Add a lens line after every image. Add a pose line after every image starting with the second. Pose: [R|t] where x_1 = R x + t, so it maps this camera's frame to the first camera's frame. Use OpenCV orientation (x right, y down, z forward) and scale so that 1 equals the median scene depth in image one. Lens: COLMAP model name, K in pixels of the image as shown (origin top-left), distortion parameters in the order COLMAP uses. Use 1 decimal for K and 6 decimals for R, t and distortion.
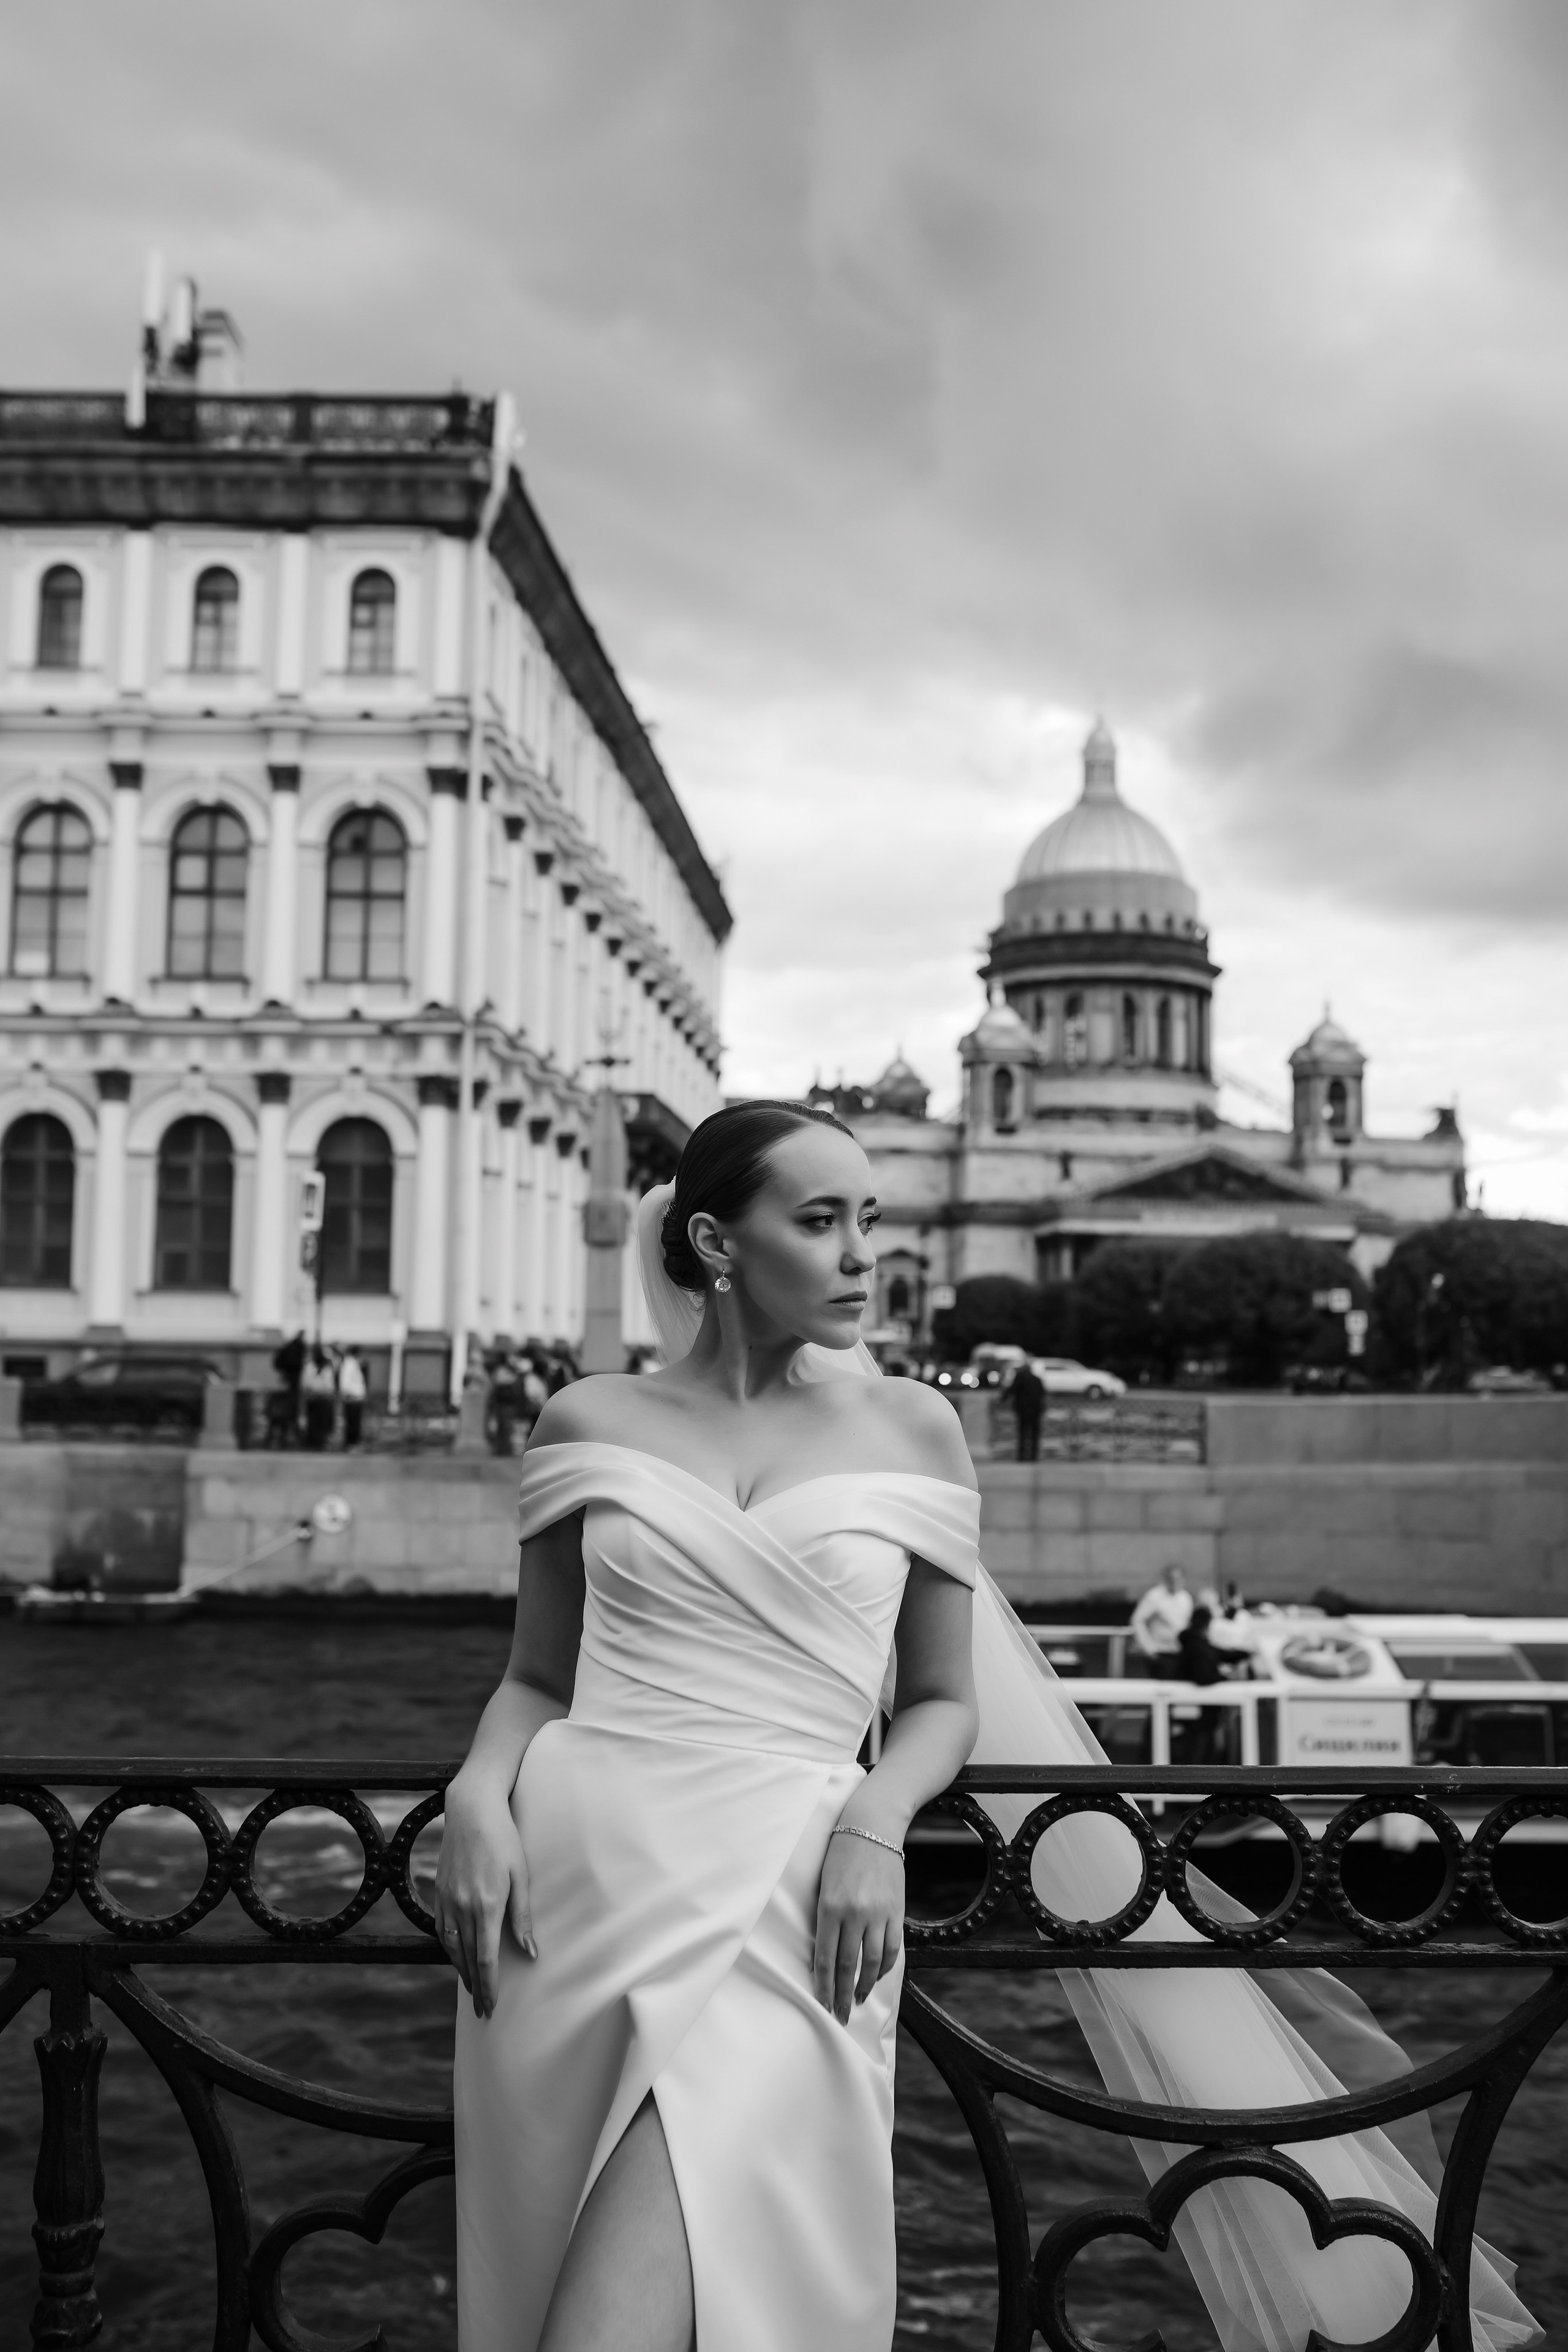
lens RADIAL K [[2256.7, 0, 792.3], [0, 2256.7, 1185.2], [0, 0, 1]] dist [-0.057599, 0.081543]
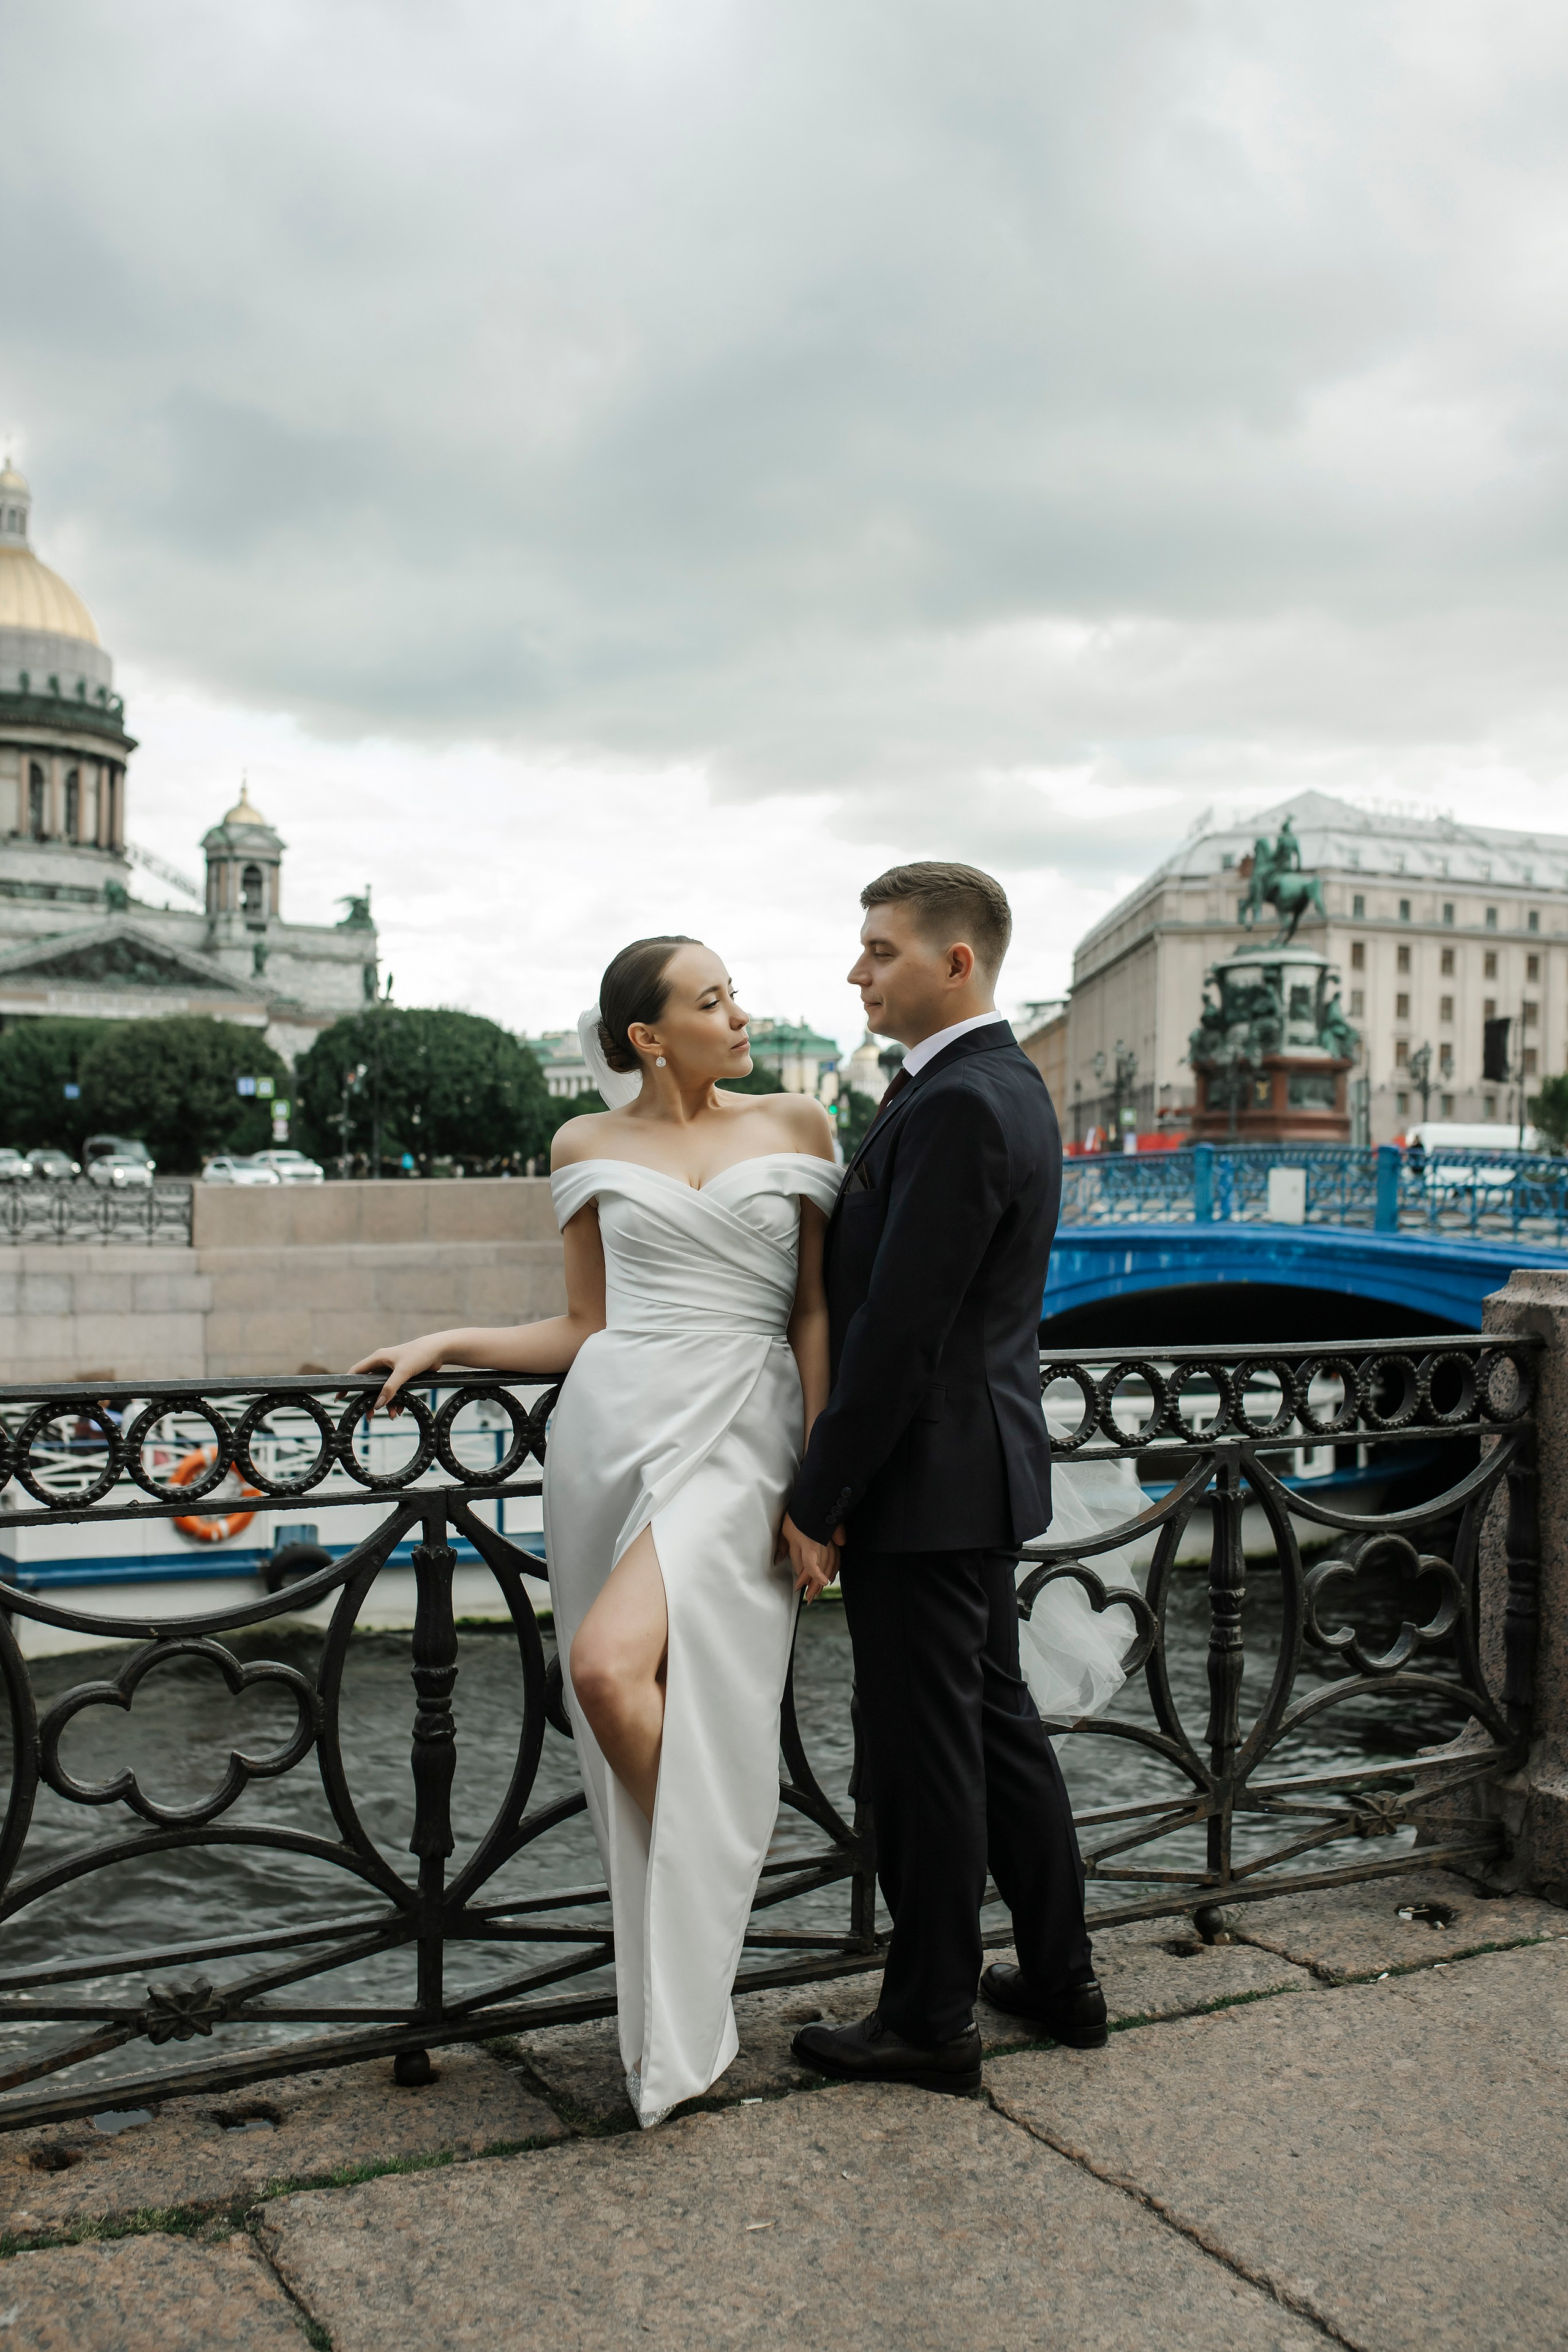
lens RADIAL K [[2274.5, 0, 786.0], [0, 2274.5, 1186.7], [0, 0, 1]] dist [-0.063426, 0.089057]
pose [[0.889407, -0.003575, 0.457103, -0.022222], [-0.039758, 0.995575, 0.085146, -0.000308], [-0.455385, -0.093903, 0.885329, -0.012712]]
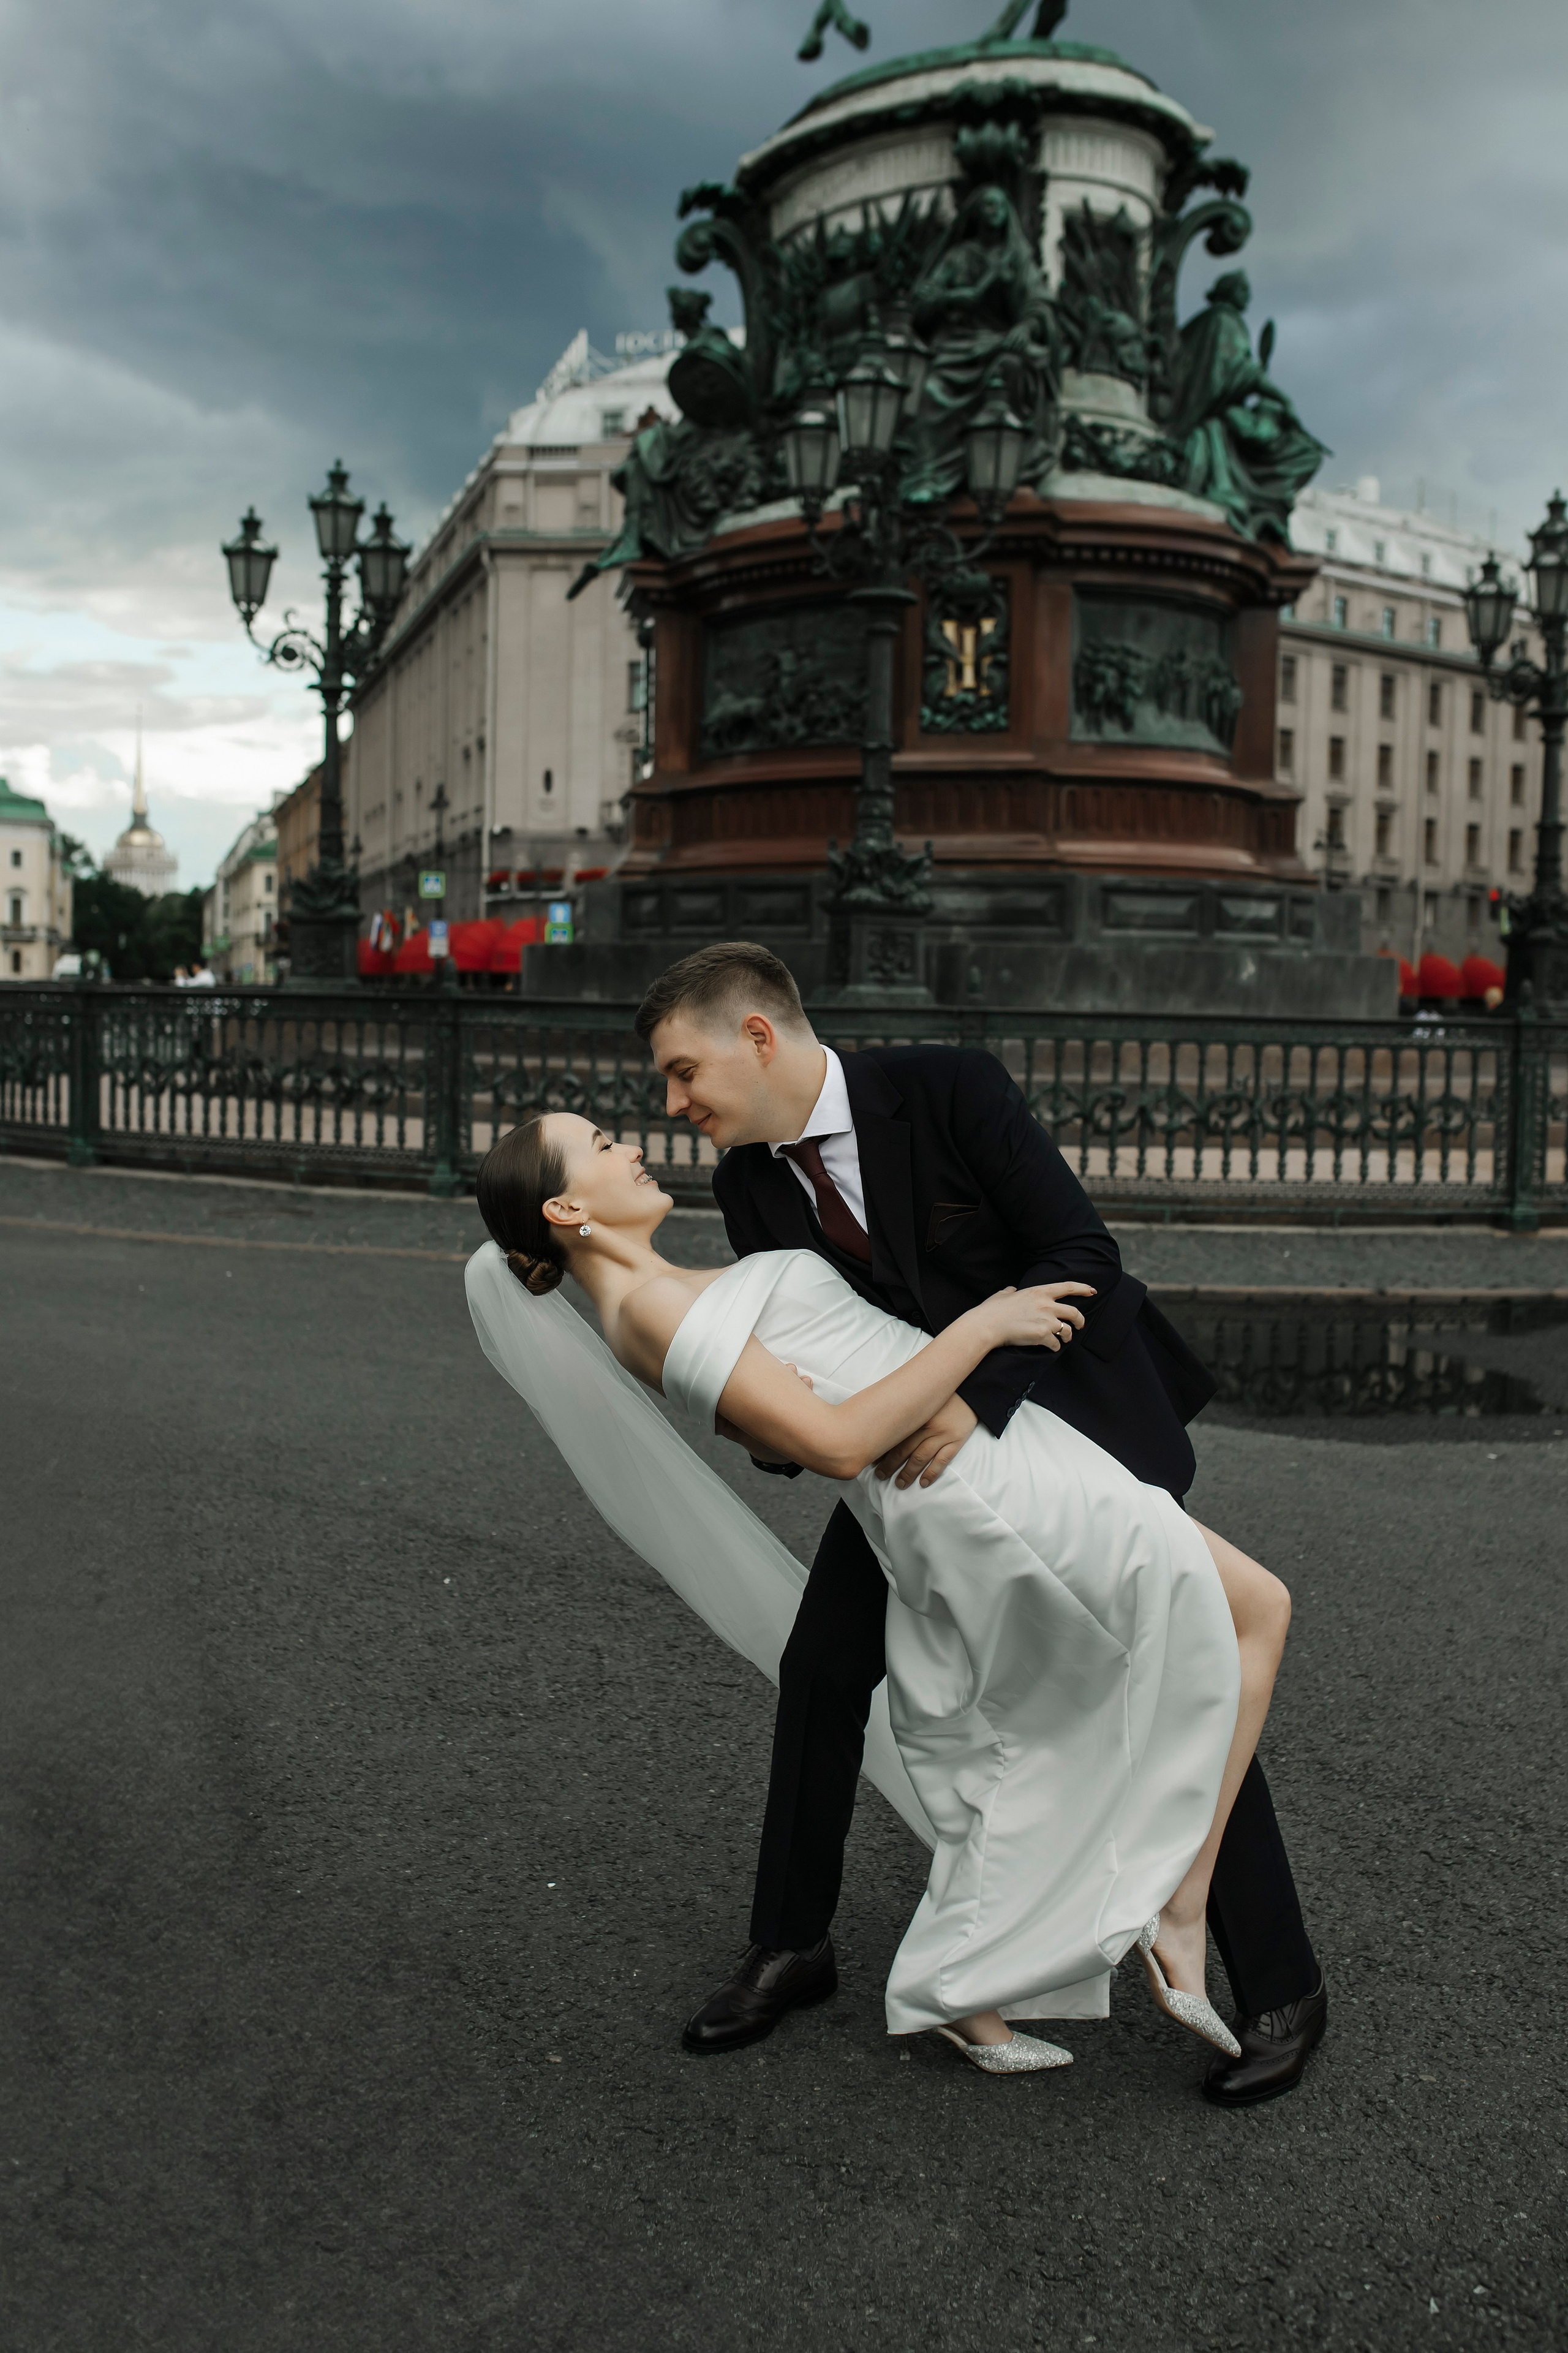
lens RADIAL K [[2364.3, 0, 777.8], [0, 2364.3, 1139.1], [0, 0, 1]] dist [-0.068427, 0.114415]
pose [[0.724444, -0.043241, 0.687976, 0.572015], [-0.064351, 0.989430, 0.129950, 0.066873], [-0.686323, -0.138414, 0.714004, 0.790846]]
